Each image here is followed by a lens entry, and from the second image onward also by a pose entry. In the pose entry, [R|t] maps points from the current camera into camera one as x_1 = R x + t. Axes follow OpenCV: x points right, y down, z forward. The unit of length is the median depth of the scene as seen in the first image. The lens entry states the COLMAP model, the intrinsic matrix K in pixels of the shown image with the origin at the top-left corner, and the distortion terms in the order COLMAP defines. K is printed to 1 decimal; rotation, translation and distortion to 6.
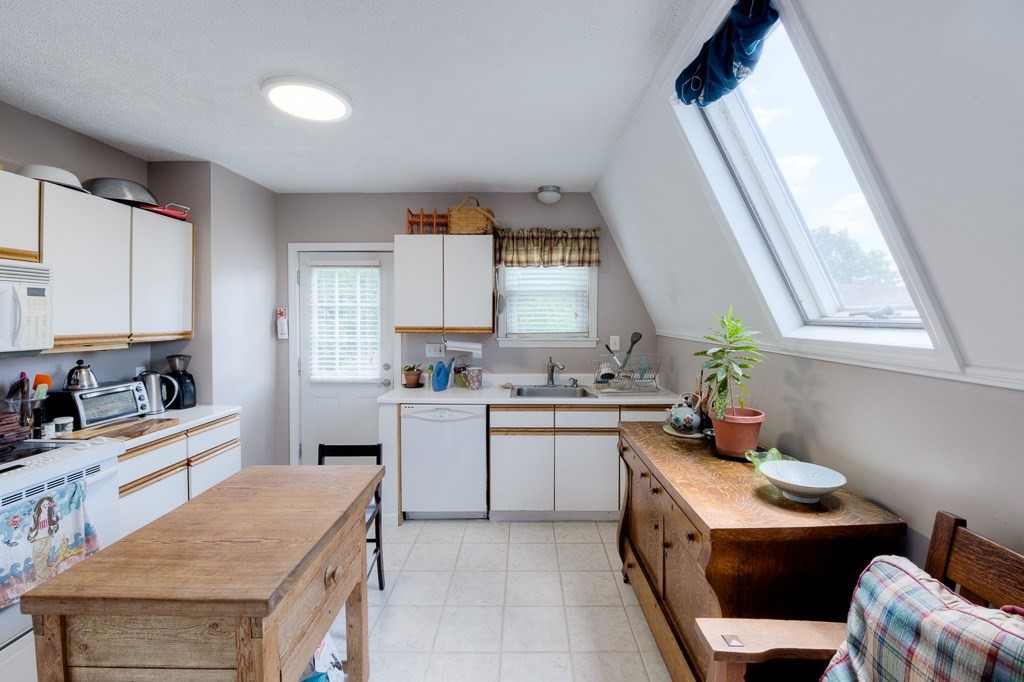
lens RADIAL K [[424.9, 0, 515.7], [0, 424.9, 327.3], [0, 0, 1]] dist [-0.014866, -0.000555]
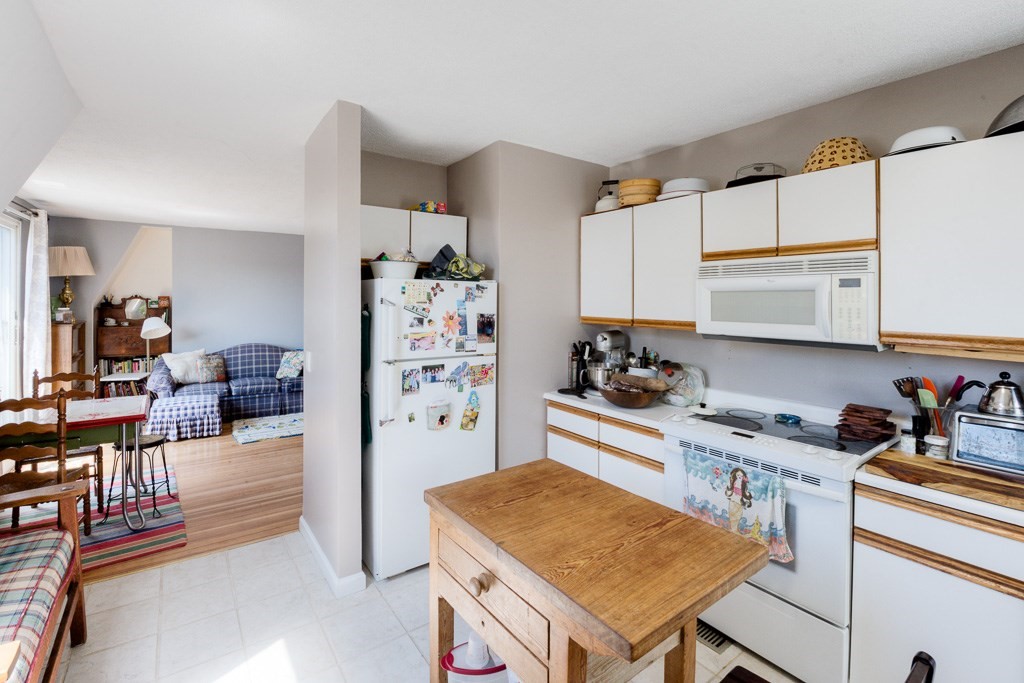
lens RADIAL K [[461.4, 0, 511.1], [0, 461.4, 298.2], [0, 0, 1]] dist [-0.015125, -0.000191]
pose [[-0.800512, -0.006486, -0.599282, 0.052273], [-0.020681, 0.999645, 0.016806, -0.028661], [0.598960, 0.025847, -0.800362, 0.764886]]
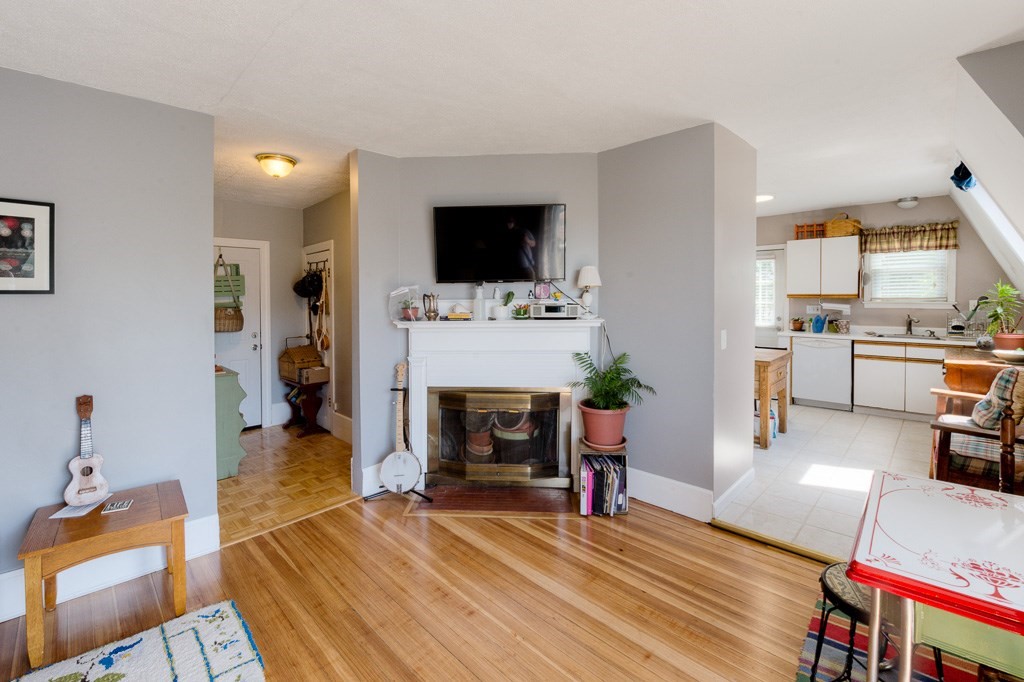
lens RADIAL K [[452.2, 0, 511.4], [0, 452.2, 304.6], [0, 0, 1]] dist [-0.003991, -0.001245]
pose [[0.731932, 0.007224, -0.681339, 0.146274], [-0.005933, 0.999973, 0.004228, 0.040382], [0.681352, 0.000948, 0.731956, -1.113067]]
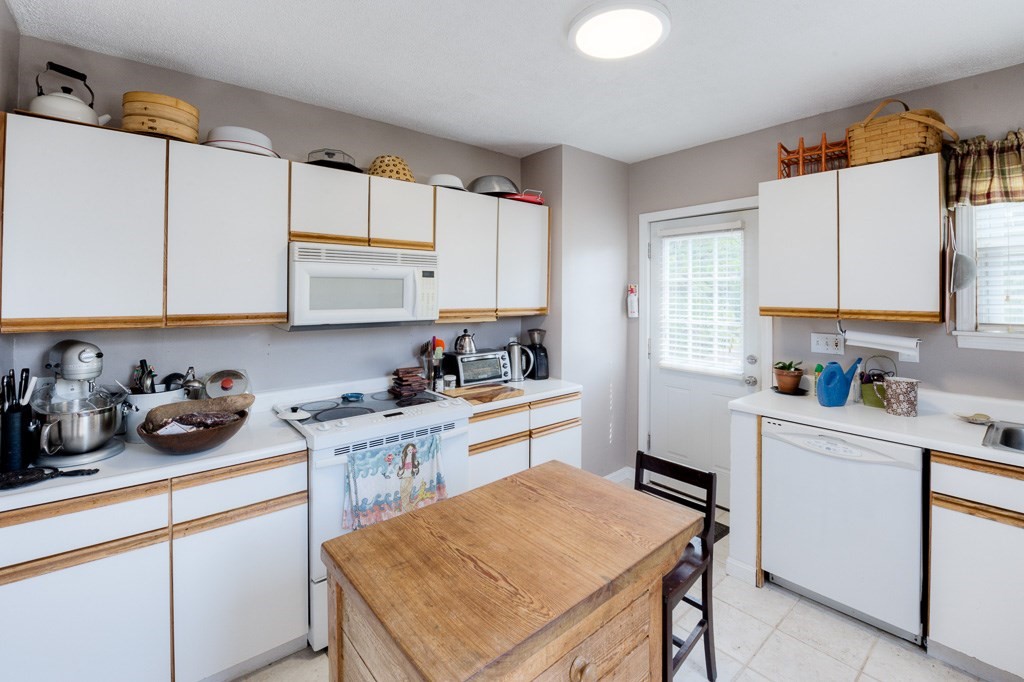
lens RADIAL K [[440.4, 0, 509.0], [0, 440.4, 290.1], [0, 0, 1]] dist [-0.017664, -0.000761]
pose [[0.649381, -0.005619, -0.760442, 0.011407], [-0.019193, 0.999533, -0.023775, -0.005349], [0.760221, 0.030034, 0.648970, 0.179396]]
